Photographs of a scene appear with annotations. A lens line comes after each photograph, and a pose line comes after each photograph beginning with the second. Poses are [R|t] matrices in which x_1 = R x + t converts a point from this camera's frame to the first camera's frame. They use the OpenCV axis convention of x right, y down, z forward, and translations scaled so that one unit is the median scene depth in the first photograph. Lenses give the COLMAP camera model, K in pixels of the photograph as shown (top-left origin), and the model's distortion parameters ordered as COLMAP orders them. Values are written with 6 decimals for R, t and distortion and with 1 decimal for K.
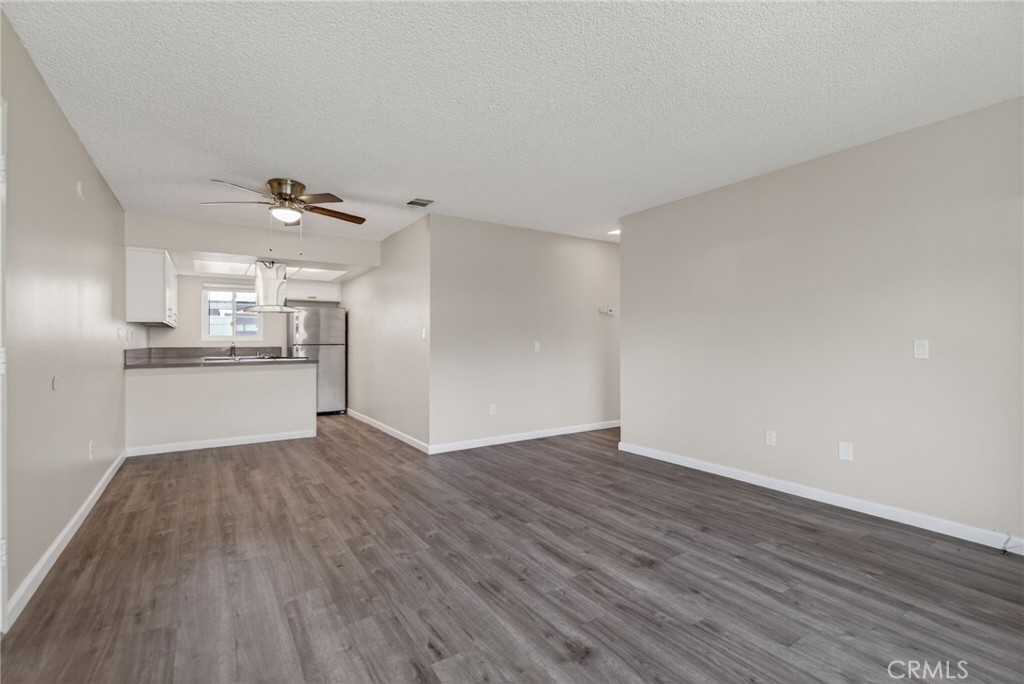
lens RADIAL K [[467.6, 0, 507.7], [0, 467.6, 339.9], [0, 0, 1]] dist [0.000492, 0.000100]
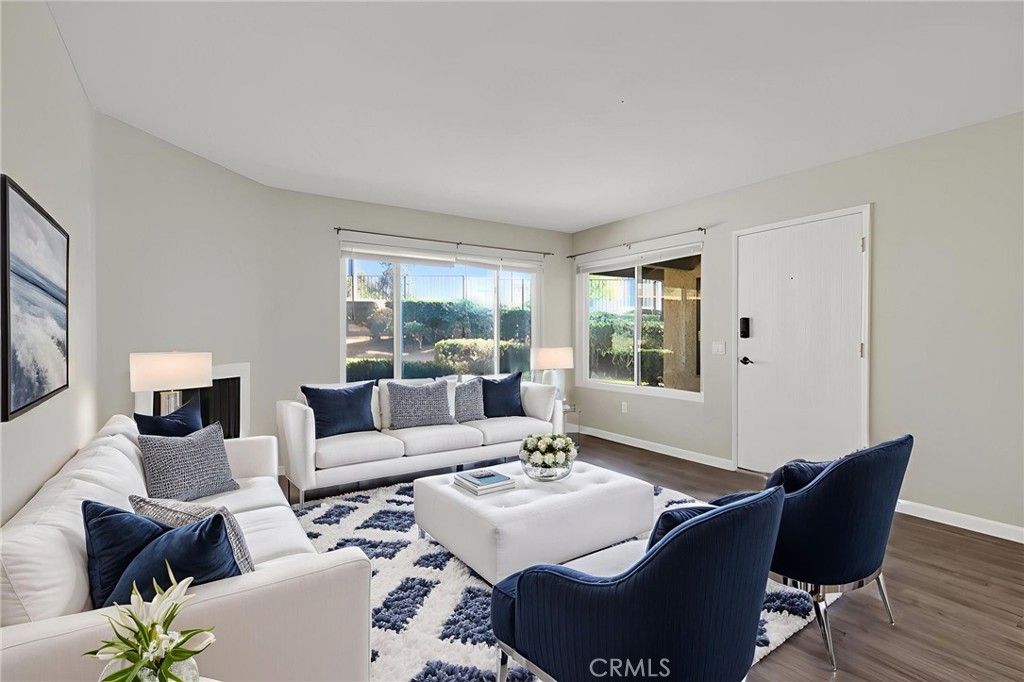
lens RADIAL K [[467.6, 0, 507.7], [0, 467.6, 338.9], [0, 0, 1]] dist [0.000492, 0.000100]
pose [[-0.999910, 0.004496, -0.012641, 0.207293], [0.004419, 0.999972, 0.006056, -0.013565], [0.012668, 0.005999, -0.999902, 1.853473]]
